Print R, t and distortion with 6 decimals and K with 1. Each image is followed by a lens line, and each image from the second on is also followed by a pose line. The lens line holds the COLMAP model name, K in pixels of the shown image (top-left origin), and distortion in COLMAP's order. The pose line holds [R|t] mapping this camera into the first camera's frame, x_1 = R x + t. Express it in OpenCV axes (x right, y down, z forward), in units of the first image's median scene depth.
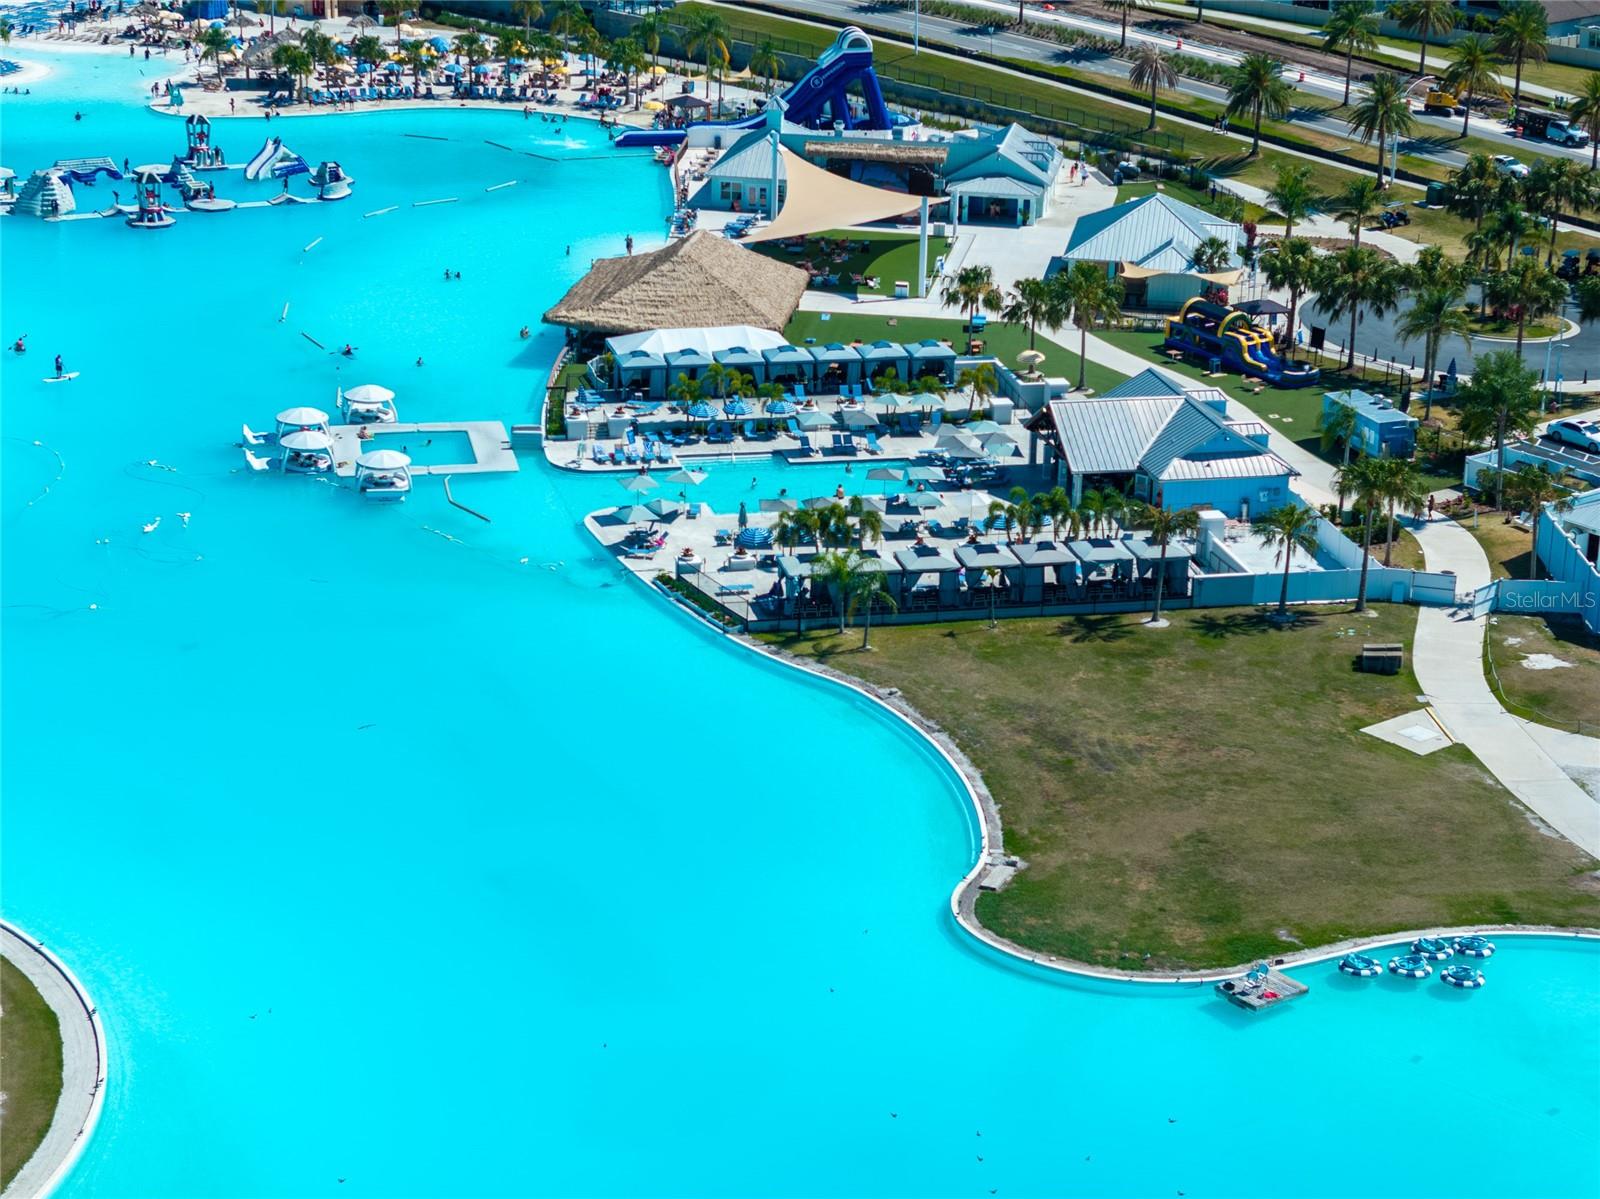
lens RADIAL K [[3225.7, 0, 811.2], [0, 3225.7, 600.5], [0, 0, 1]] dist [-0.124672, 2.169343]
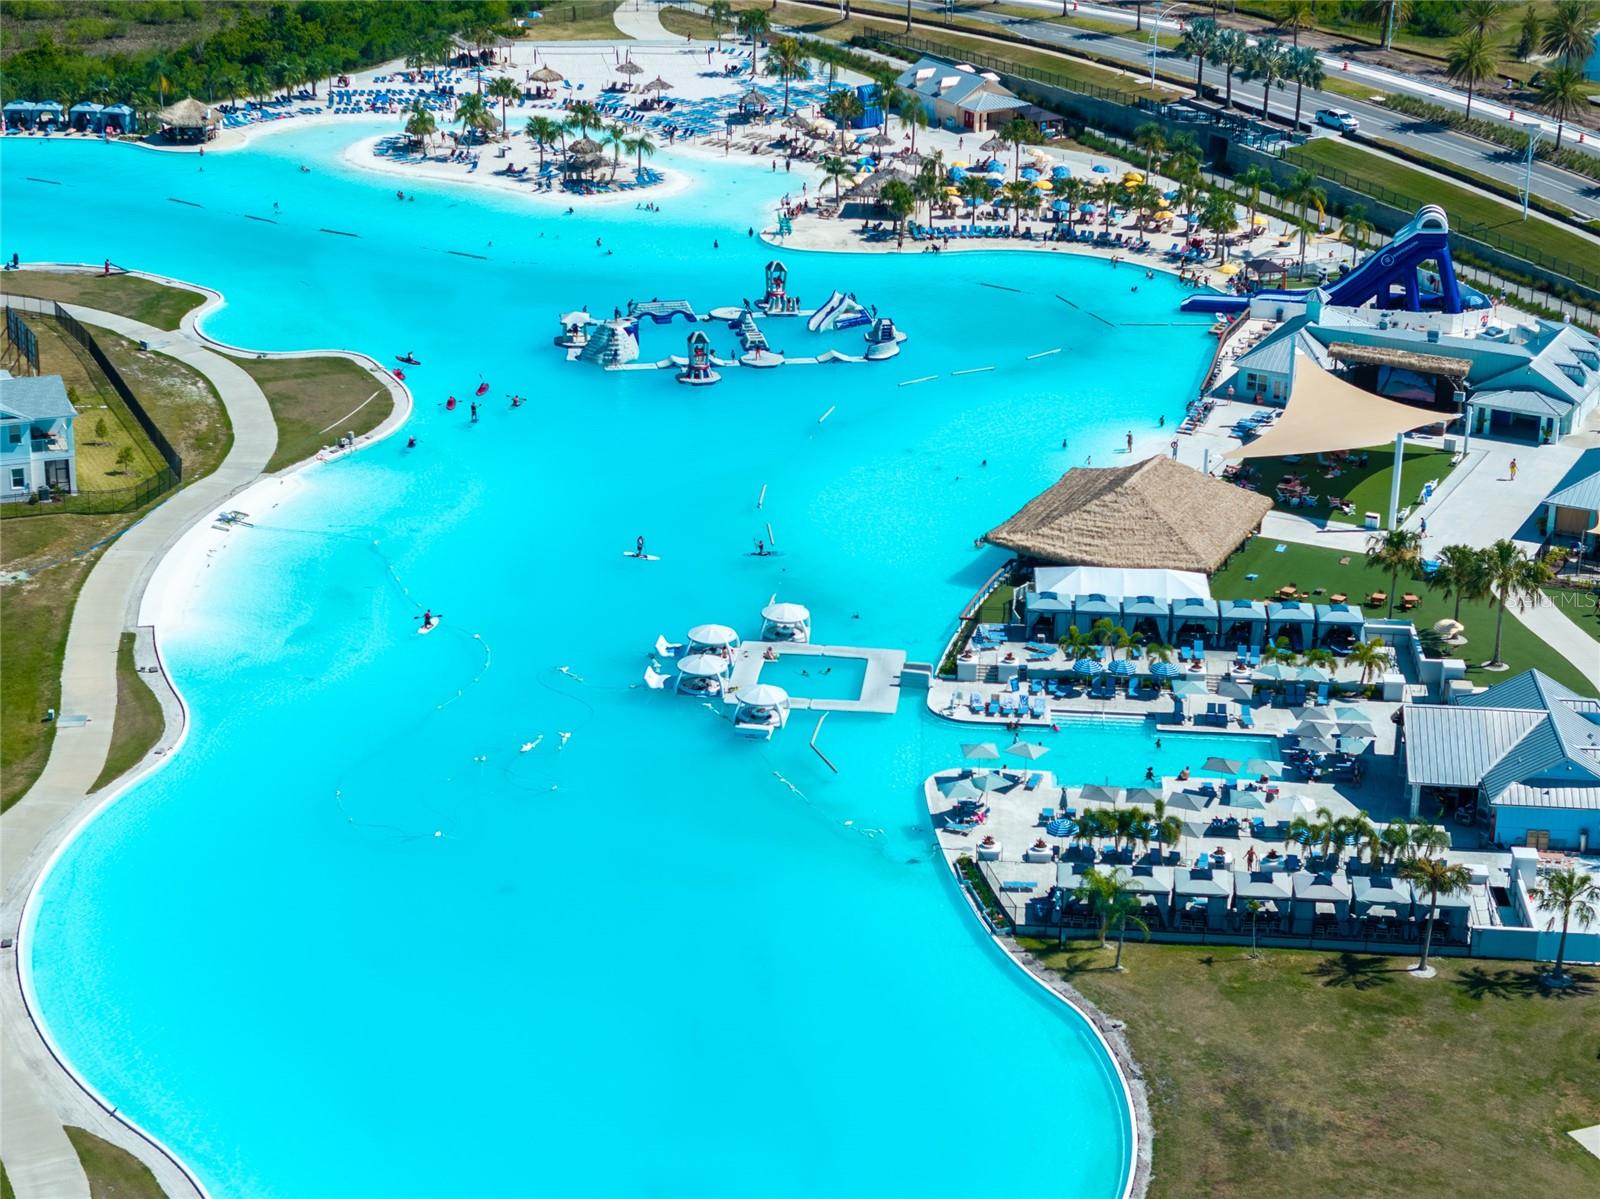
lens RADIAL K [[3225.7, 0, 811.2], [0, 3225.7, 600.5], [0, 0, 1]] dist [-0.124672, 2.169343]
pose [[0.958673, 0.097520, -0.267276, 0.153961], [-0.091508, 0.995193, 0.034888, -0.106572], [0.269394, -0.008988, 0.962988, -0.015543]]
